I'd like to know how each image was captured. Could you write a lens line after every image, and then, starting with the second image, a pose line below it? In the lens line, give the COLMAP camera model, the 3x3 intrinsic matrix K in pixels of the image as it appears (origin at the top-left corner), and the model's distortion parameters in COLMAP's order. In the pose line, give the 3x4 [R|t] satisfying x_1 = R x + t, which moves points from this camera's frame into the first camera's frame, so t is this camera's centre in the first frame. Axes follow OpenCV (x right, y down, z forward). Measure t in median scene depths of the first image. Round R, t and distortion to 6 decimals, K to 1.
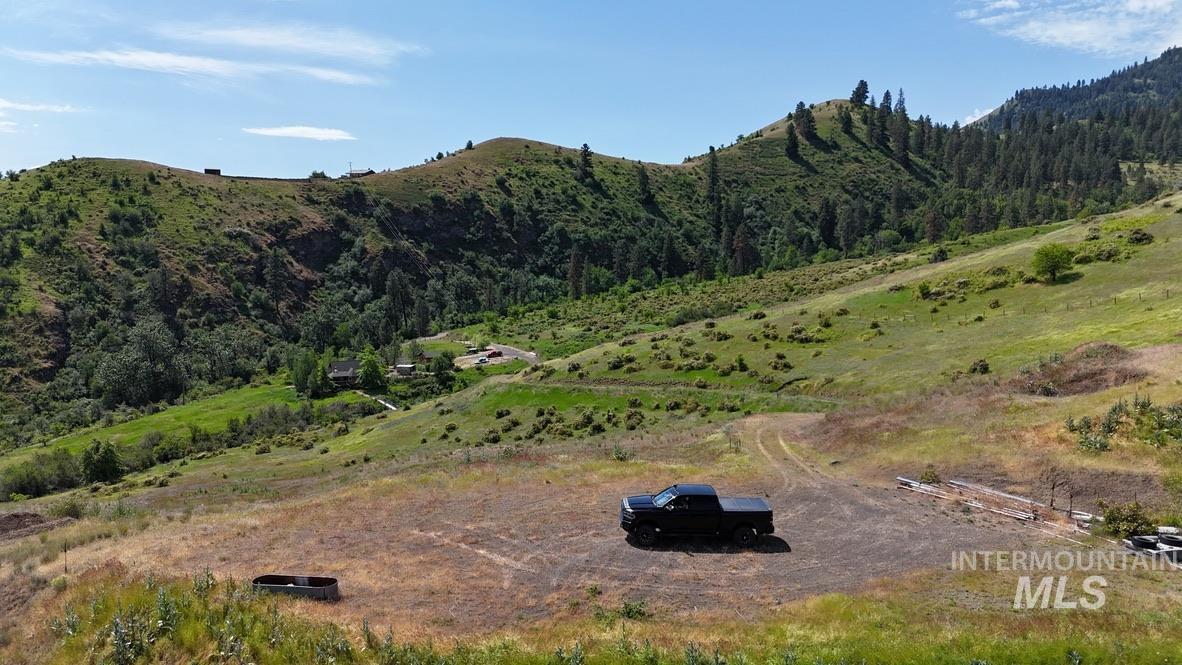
lens RADIAL K [[871.7, 0, 594.1], [0, 871.7, 335.7], [0, 0, 1]] dist [0.067612, -0.066031]
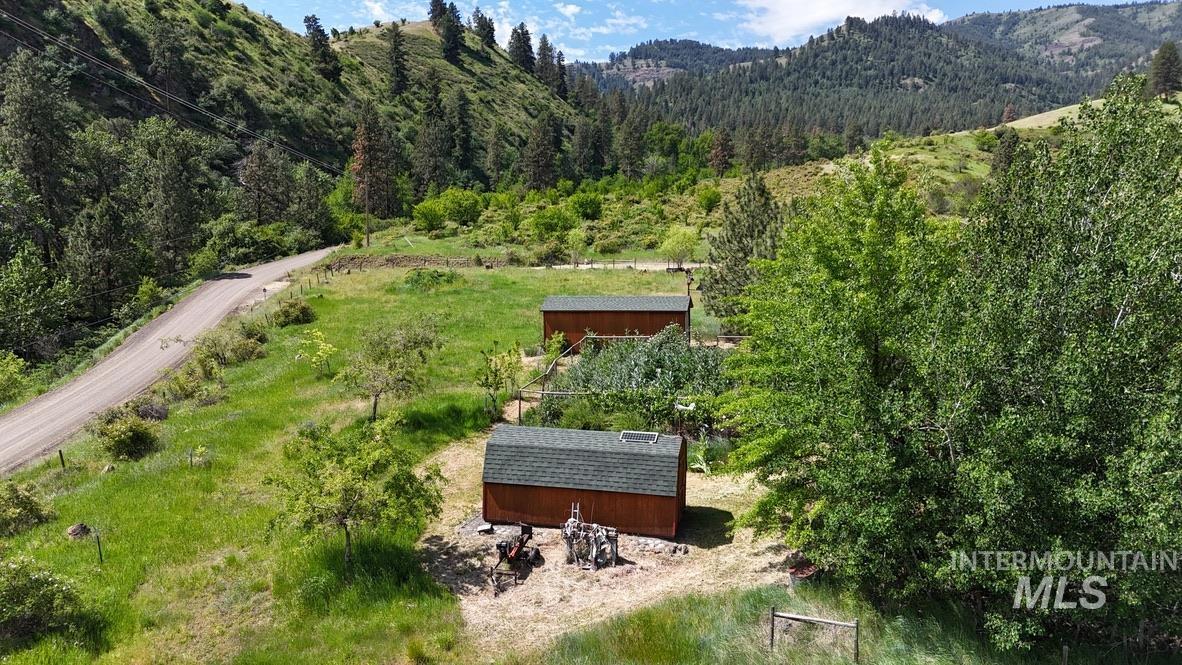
lens RADIAL K [[871.7, 0, 592.9], [0, 871.7, 331.1], [0, 0, 1]] dist [0.067612, -0.066031]
pose [[0.754444, -0.056328, 0.653943, -0.235387], [0.064518, 0.997850, 0.011517, 0.018890], [-0.653186, 0.033502, 0.756456, 0.558600]]
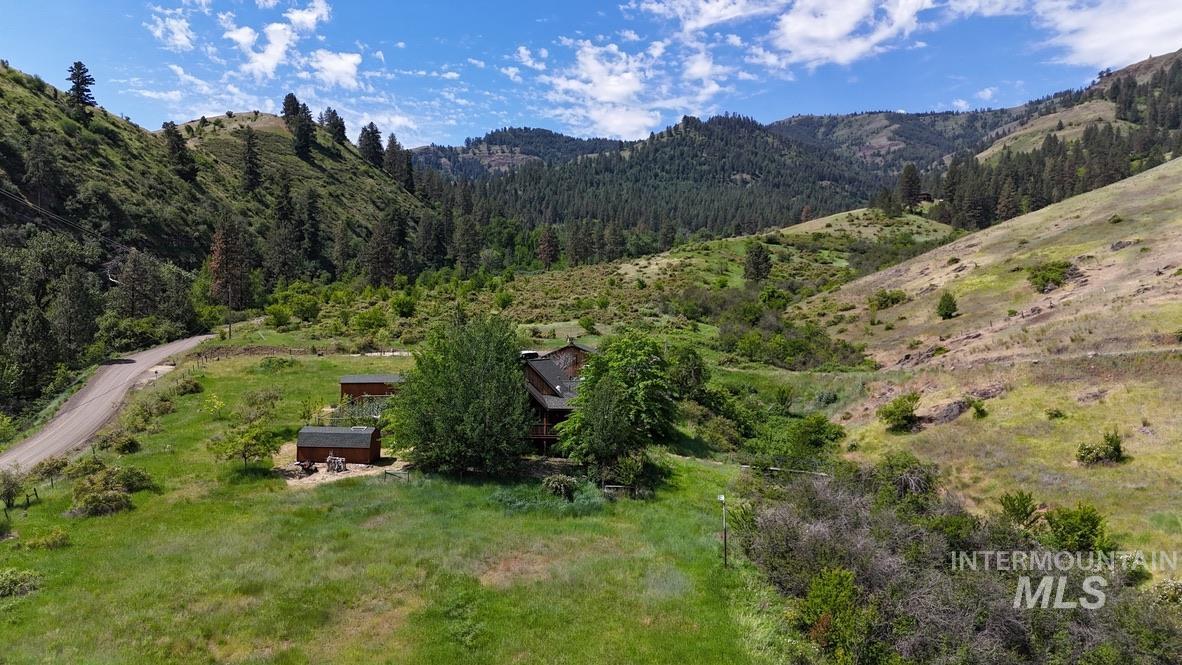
lens RADIAL K [[871.7, 0, 591.9], [0, 871.7, 333.8], [0, 0, 1]] dist [0.067612, -0.066031]
pose [[0.641011, 0.000070, 0.767532, -0.289355], [0.073998, 0.995336, -0.061891, 0.022853], [-0.763956, 0.096469, 0.638016, 0.466524]]
